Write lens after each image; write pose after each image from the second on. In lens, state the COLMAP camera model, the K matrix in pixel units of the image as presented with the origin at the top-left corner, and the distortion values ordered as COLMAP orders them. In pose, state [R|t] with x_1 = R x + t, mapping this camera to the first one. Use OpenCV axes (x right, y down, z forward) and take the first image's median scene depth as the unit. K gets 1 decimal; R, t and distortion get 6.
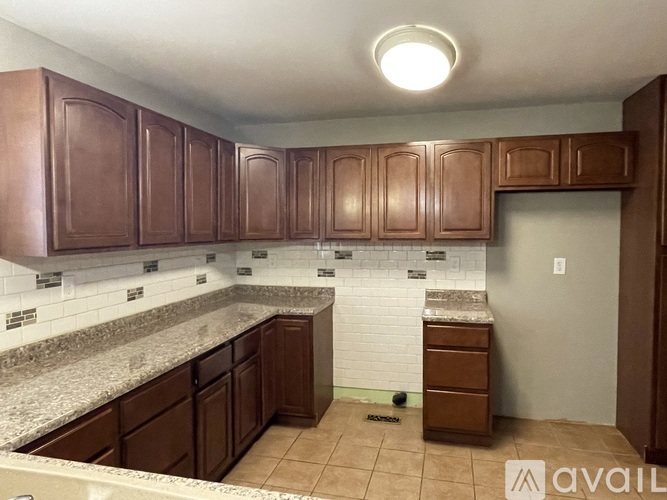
lens RADIAL K [[448.6, 0, 333.6], [0, 448.6, 252.3], [0, 0, 1]] dist [-0.033564, 0.000527]
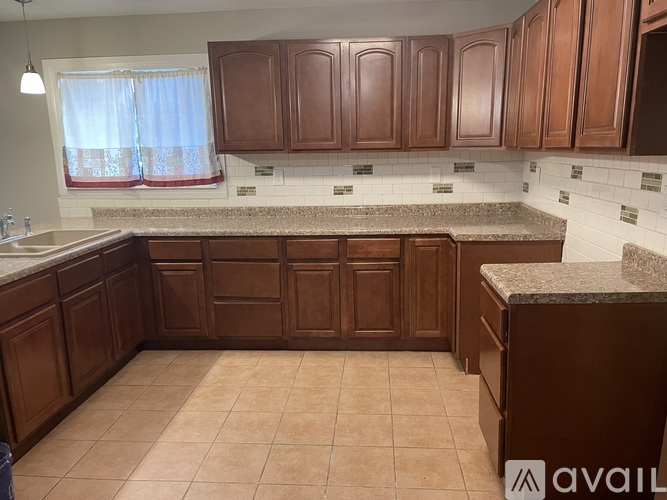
lens RADIAL K [[523.5, 0, 333.7], [0, 523.5, 248.9], [0, 0, 1]] dist [0.112822, 0.003395]
pose [[0.174301, 0.198290, -0.964521, 1.006914], [-0.037579, 0.980141, 0.194710, -0.032563], [0.983975, 0.002308, 0.178291, 0.685216]]
